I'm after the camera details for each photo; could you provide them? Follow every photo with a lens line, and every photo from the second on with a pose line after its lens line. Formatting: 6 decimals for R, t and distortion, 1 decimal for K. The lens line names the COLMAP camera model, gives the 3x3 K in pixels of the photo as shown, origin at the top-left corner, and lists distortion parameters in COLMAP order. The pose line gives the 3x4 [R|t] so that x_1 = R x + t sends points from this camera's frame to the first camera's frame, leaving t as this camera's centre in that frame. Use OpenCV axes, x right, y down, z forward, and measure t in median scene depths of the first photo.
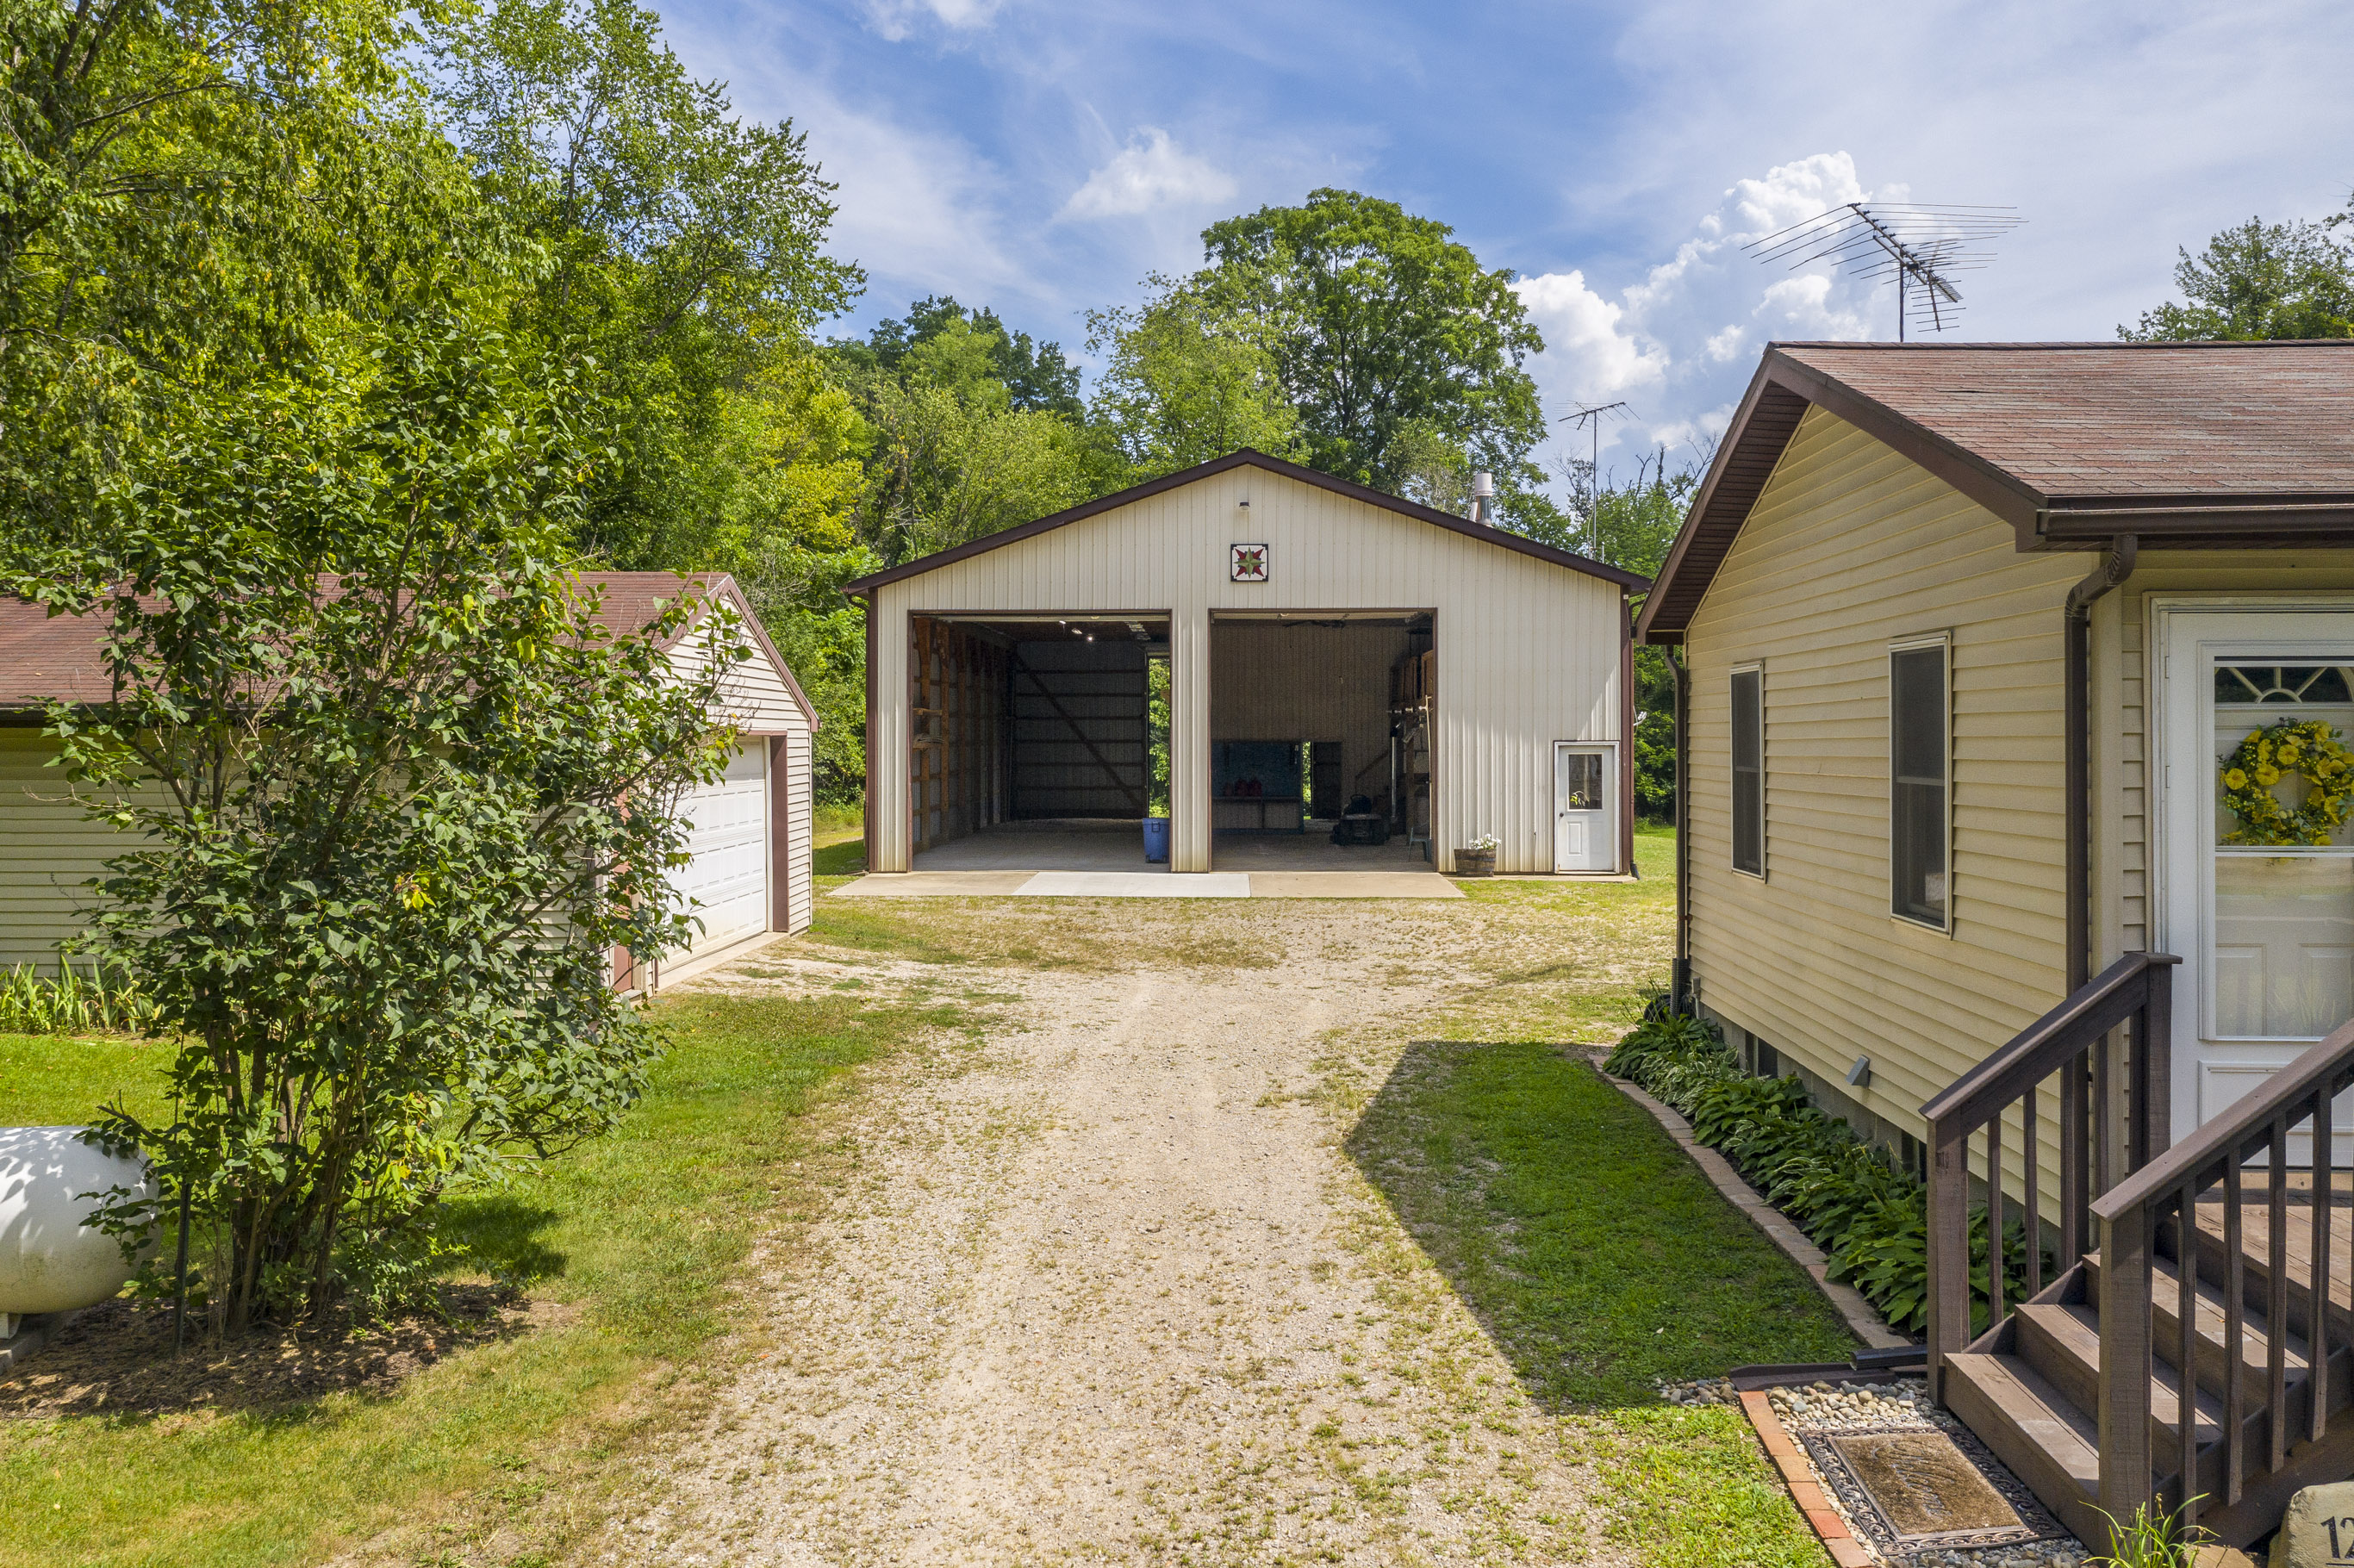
lens RADIAL K [[1851.3, 0, 1168.7], [0, 1851.3, 750.0], [0, 0, 1]] dist [-0.001226, -0.007288]
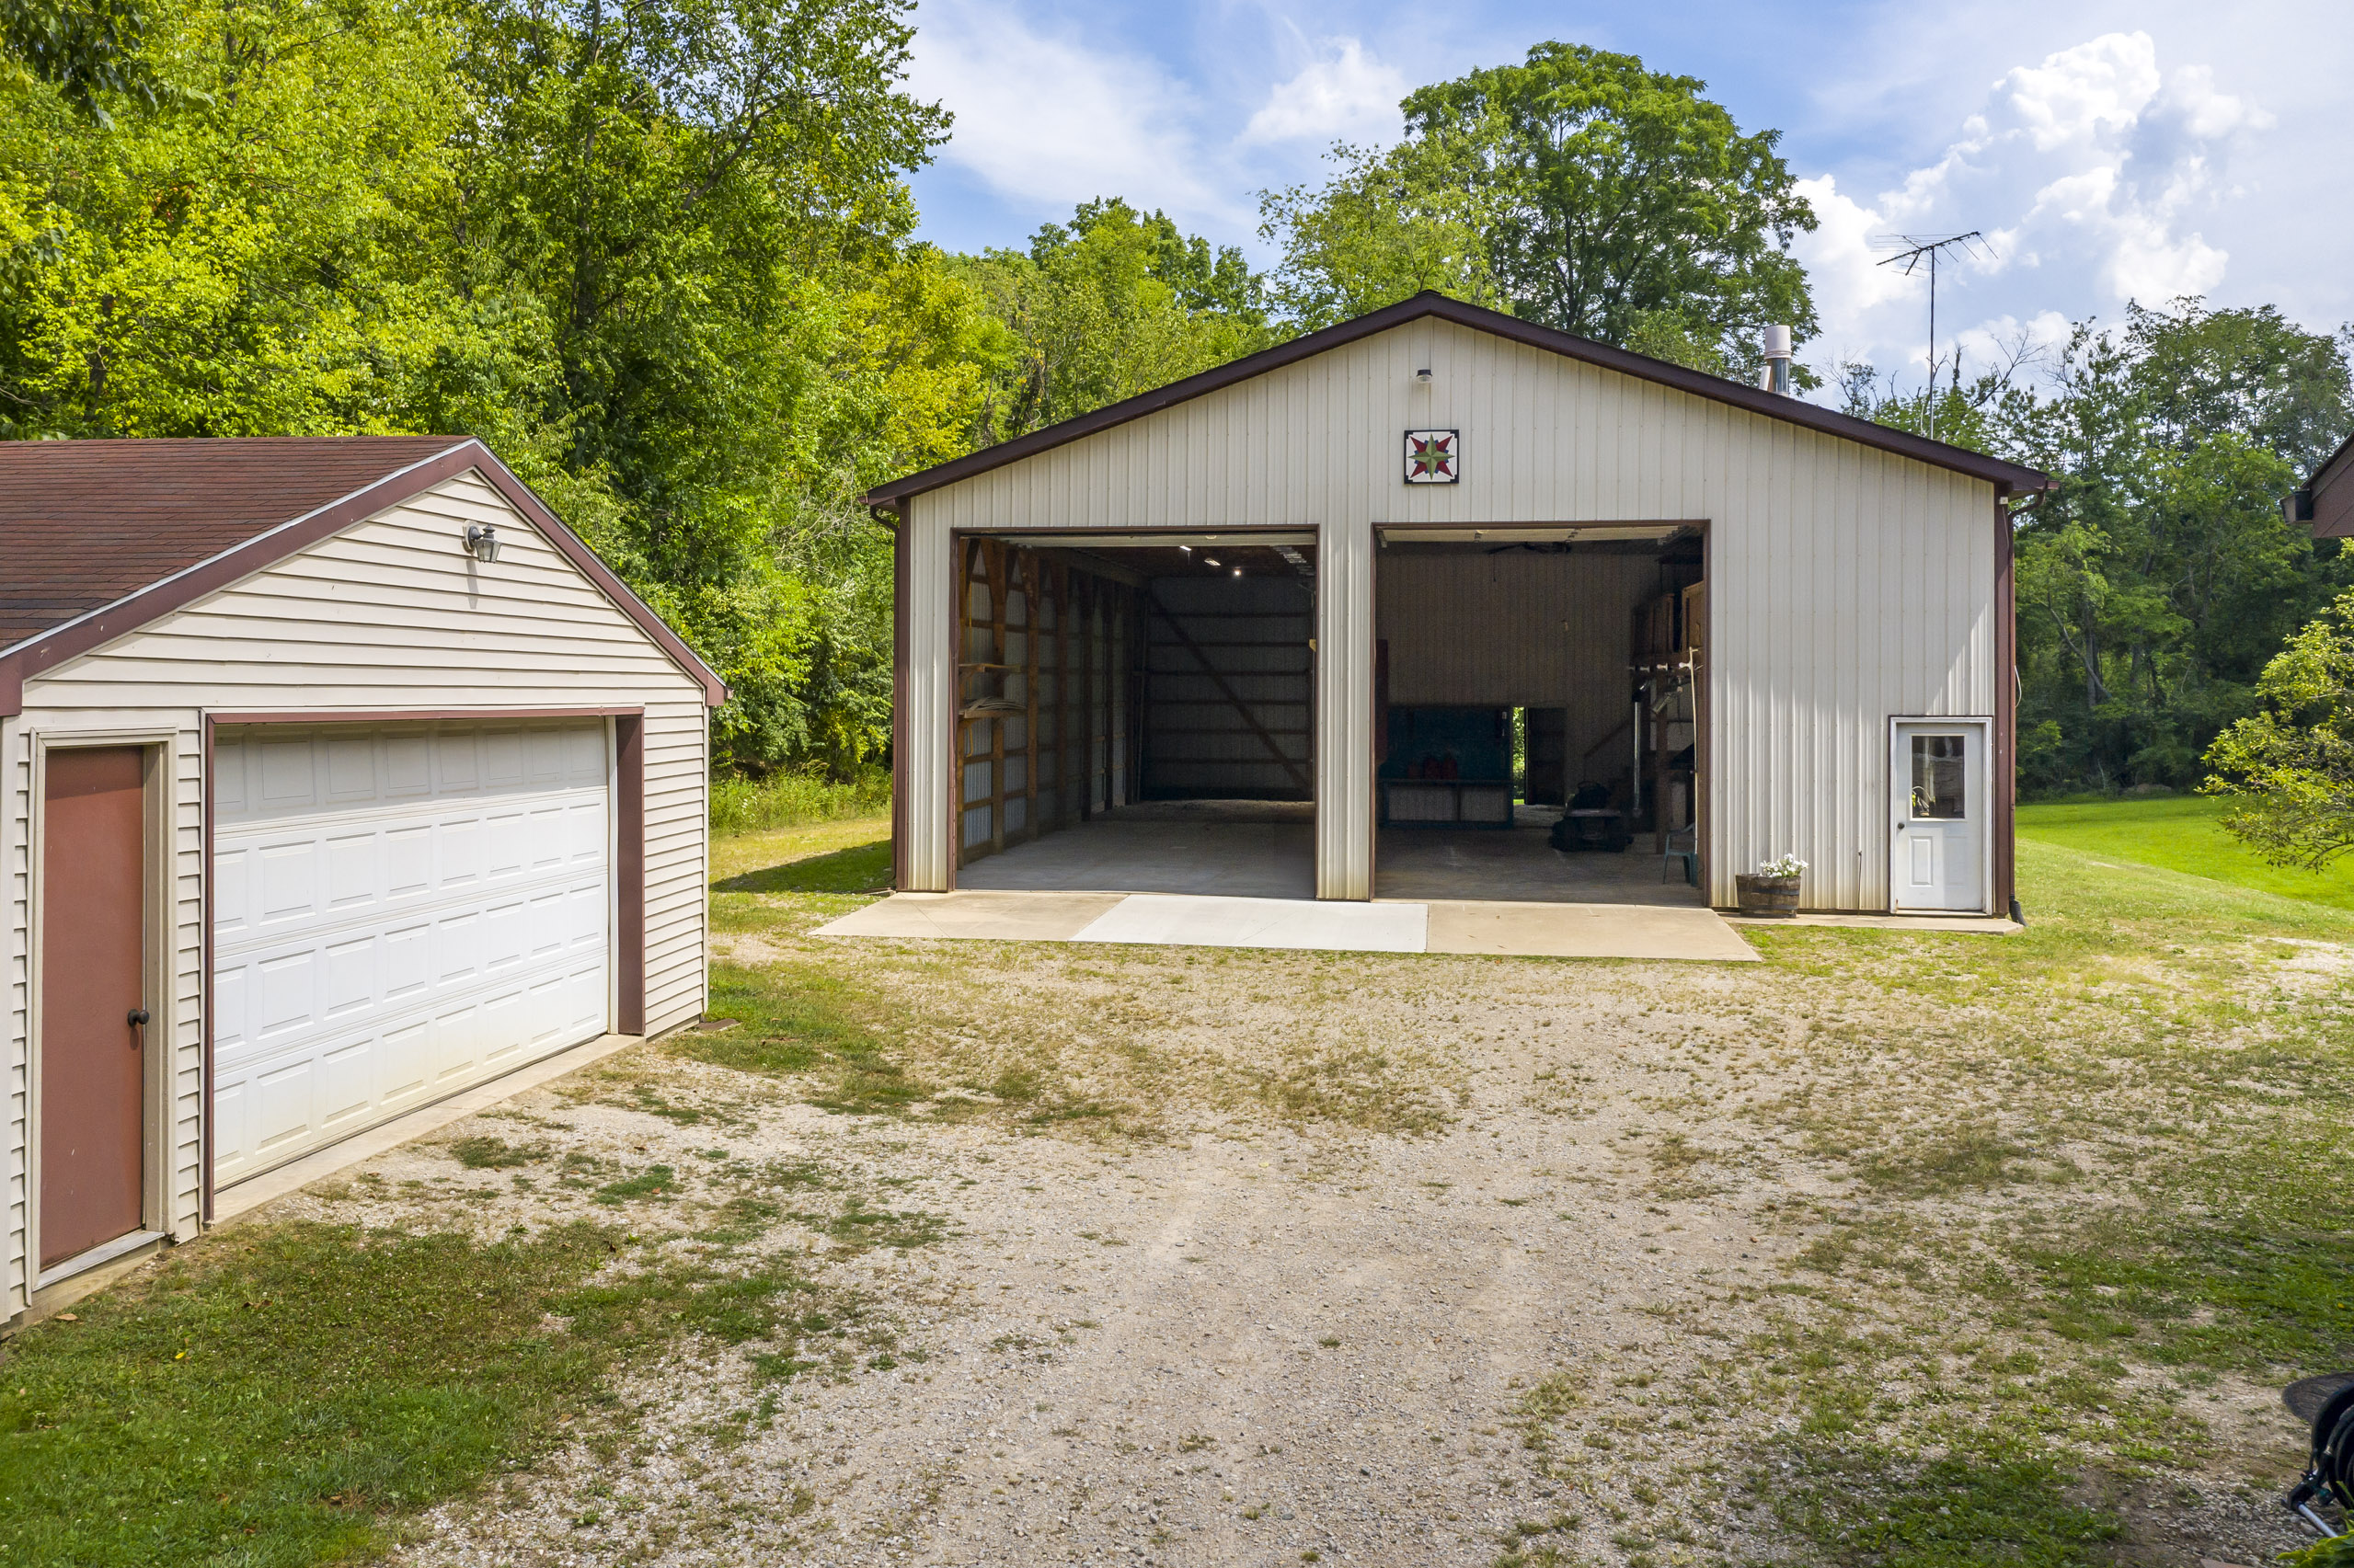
lens RADIAL K [[1729.5, 0, 1172.2], [0, 1729.5, 698.0], [0, 0, 1]] dist [0.038568, -0.002306]
pose [[0.991868, 0.005502, -0.127154, 0.019228], [-0.005115, 0.999981, 0.003371, -0.007675], [0.127170, -0.002693, 0.991877, 0.216857]]
